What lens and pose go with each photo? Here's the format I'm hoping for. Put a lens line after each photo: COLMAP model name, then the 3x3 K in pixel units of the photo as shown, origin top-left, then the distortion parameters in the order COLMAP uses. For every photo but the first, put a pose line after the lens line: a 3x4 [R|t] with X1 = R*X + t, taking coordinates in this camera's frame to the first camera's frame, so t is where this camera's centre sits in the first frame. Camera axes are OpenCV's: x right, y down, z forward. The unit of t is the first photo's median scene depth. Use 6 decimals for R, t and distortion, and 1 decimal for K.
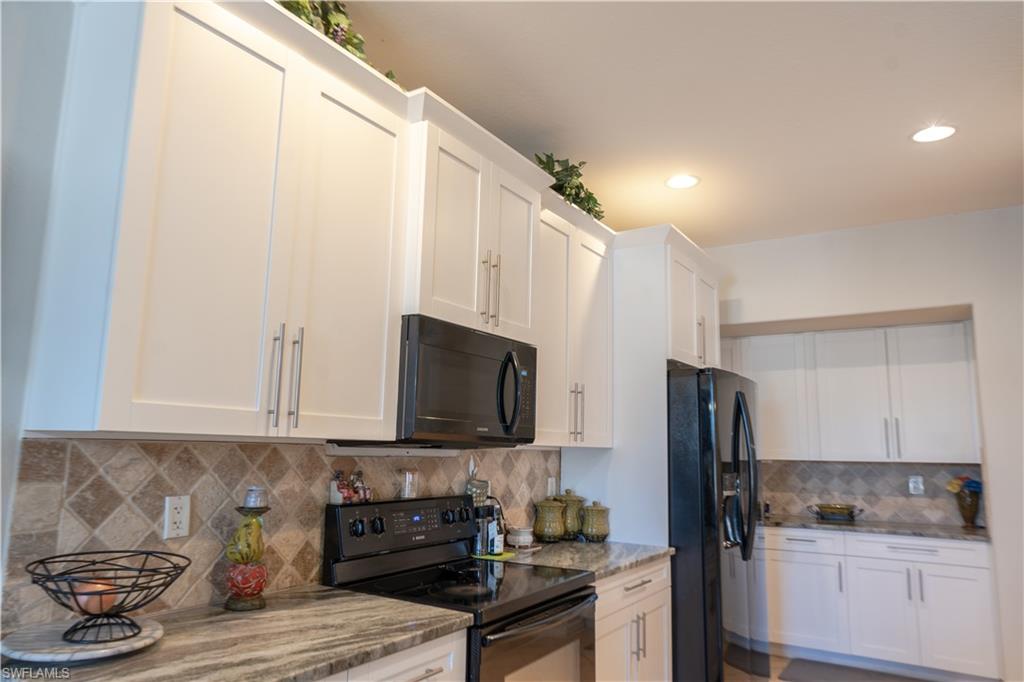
lens RADIAL K [[682.8, 0, 515.7], [0, 682.8, 353.1], [0, 0, 1]] dist [-0.019695, 0.025573]
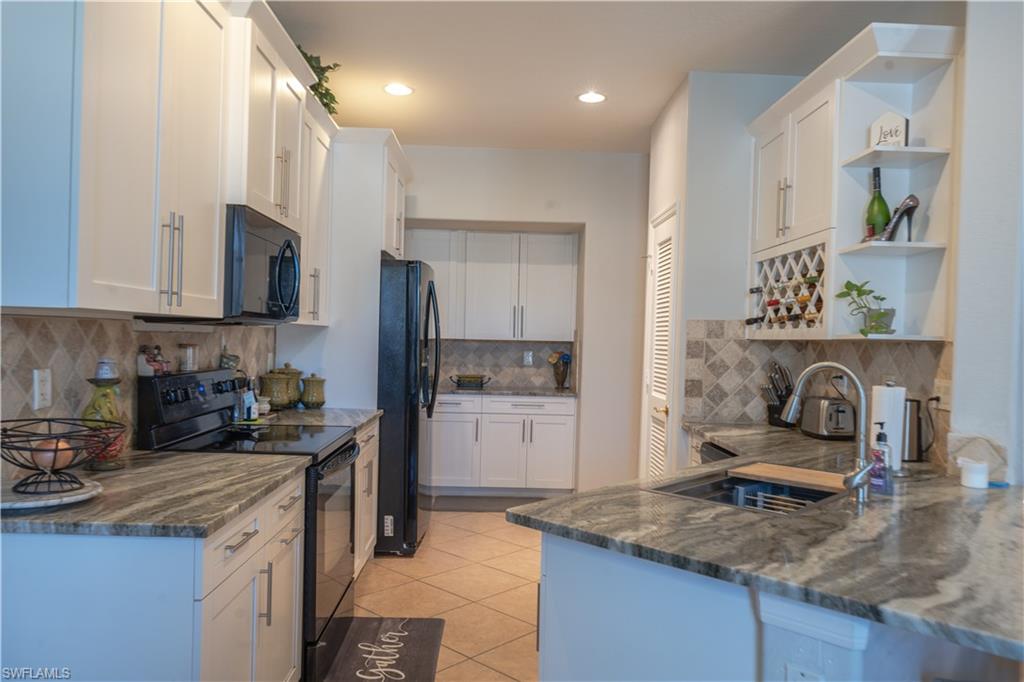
lens RADIAL K [[730.2, 0, 518.3], [0, 730.2, 350.7], [0, 0, 1]] dist [-0.002082, 0.005210]
pose [[0.827995, -0.004994, 0.560713, -0.336901], [-0.091033, 0.985498, 0.143204, -0.026328], [-0.553297, -0.169616, 0.815532, -0.191058]]
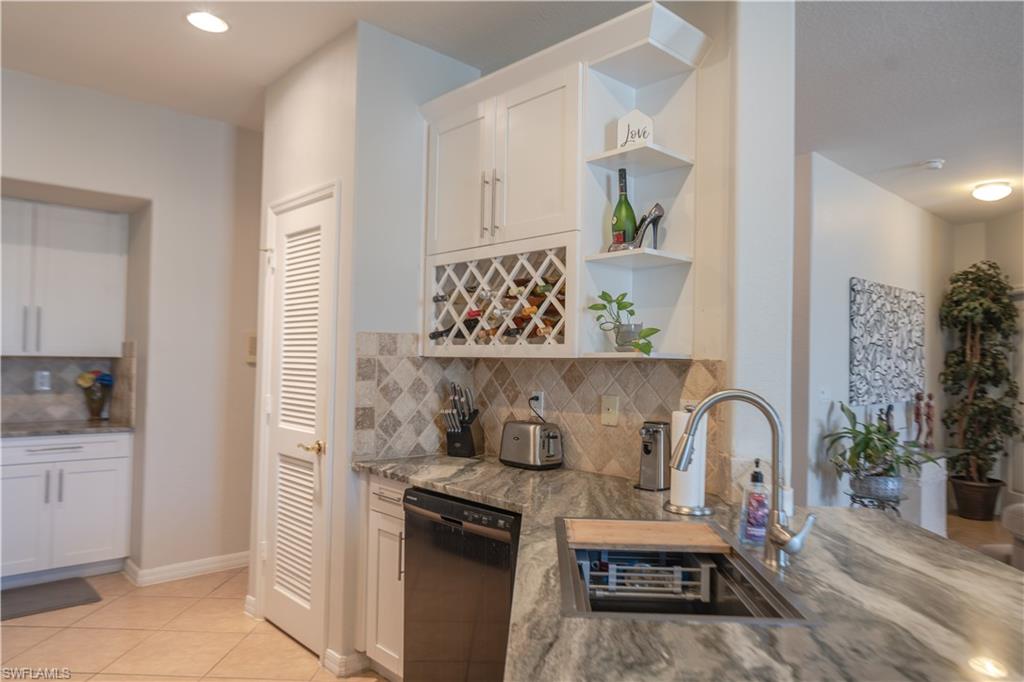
lens RADIAL K [[682.8, 0, 514.3], [0, 682.8, 354.9], [0, 0, 1]] dist [-0.019695, 0.025573]
pose [[0.258393, 0.002570, 0.966036, -0.221433], [-0.155078, 0.987138, 0.038854, 0.042508], [-0.953511, -0.159851, 0.255469, 0.276469]]
